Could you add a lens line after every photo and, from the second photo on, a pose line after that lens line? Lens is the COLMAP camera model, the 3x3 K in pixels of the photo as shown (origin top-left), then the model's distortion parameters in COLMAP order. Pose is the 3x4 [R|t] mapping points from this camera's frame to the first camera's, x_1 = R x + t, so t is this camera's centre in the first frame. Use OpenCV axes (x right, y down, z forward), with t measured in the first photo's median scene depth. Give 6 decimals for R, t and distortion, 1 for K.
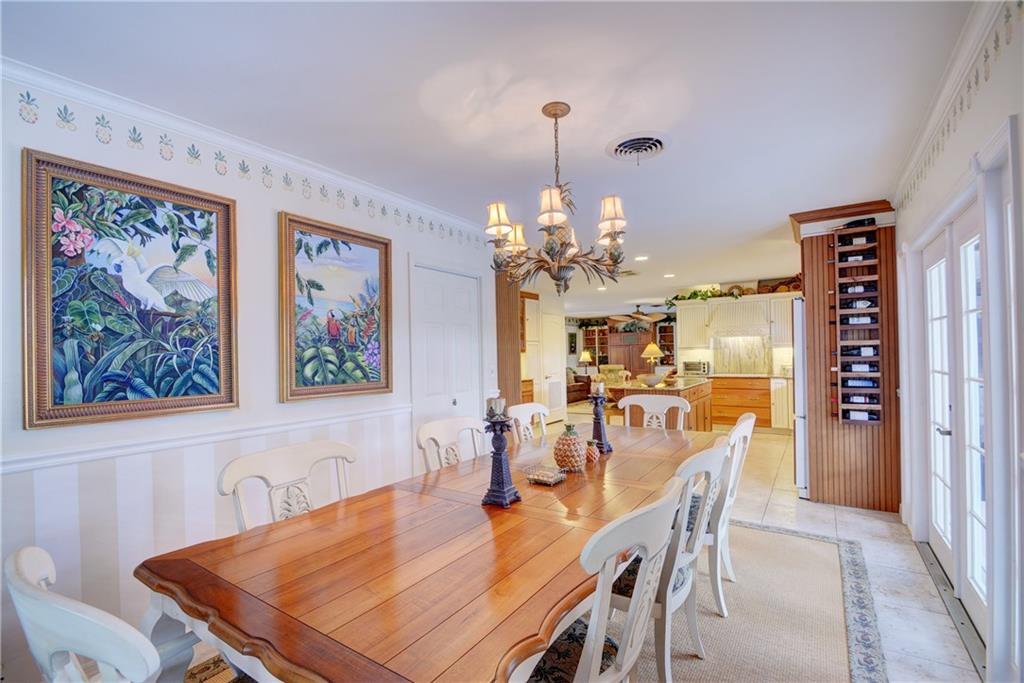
lens RADIAL K [[450.6, 0, 514.4], [0, 450.6, 351.3], [0, 0, 1]] dist [0.021587, -0.016699]
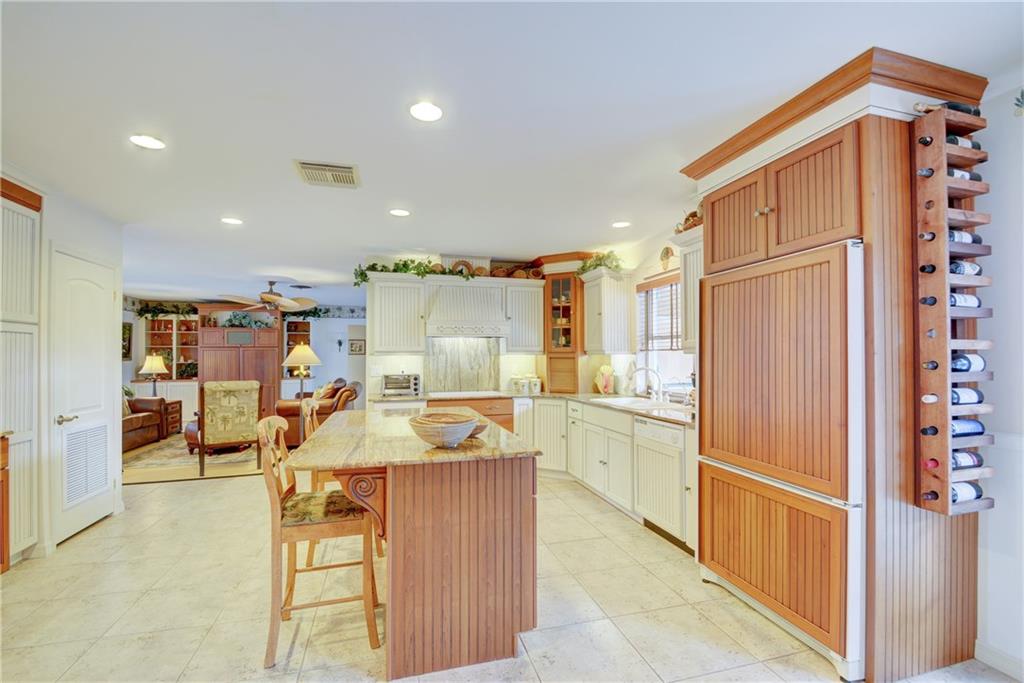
lens RADIAL K [[450.6, 0, 514.4], [0, 450.6, 351.3], [0, 0, 1]] dist [0.021587, -0.016699]
pose [[0.650433, 0.024775, 0.759160, 0.029772], [-0.012659, 0.999683, -0.021778, 0.002638], [-0.759458, 0.004555, 0.650540, 0.461139]]
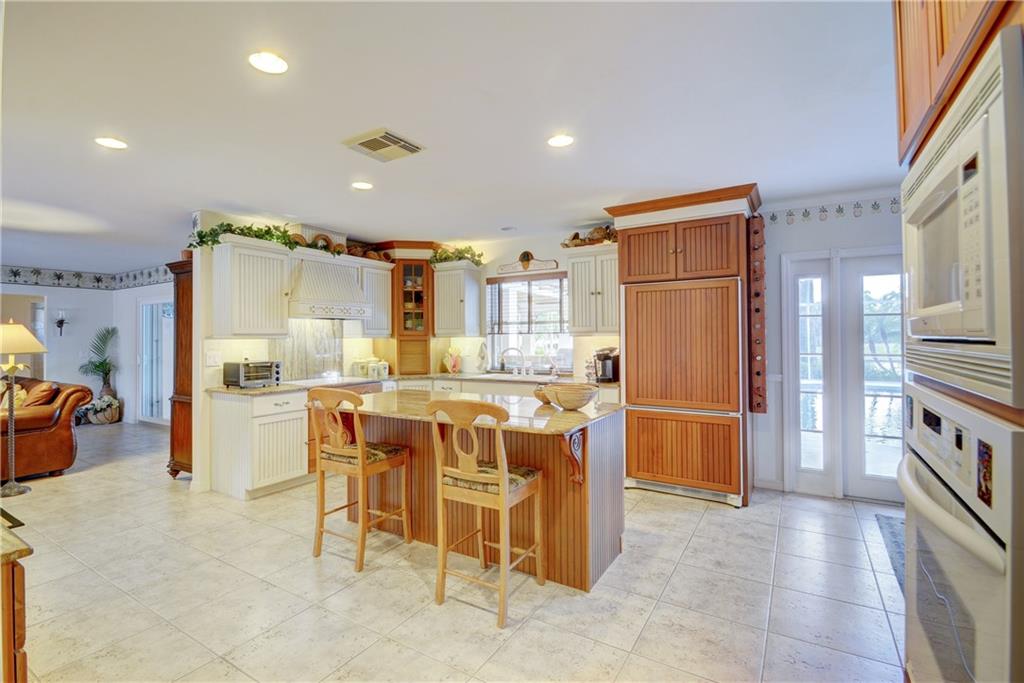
lens RADIAL K [[473.3, 0, 490.8], [0, 473.3, 331.1], [0, 0, 1]] dist [0.000197, 0.000029]
pose [[-0.009343, 0.032127, 0.999440, -0.134659], [0.003833, 0.999478, -0.032093, 0.005886], [-0.999949, 0.003531, -0.009461, 0.711240]]
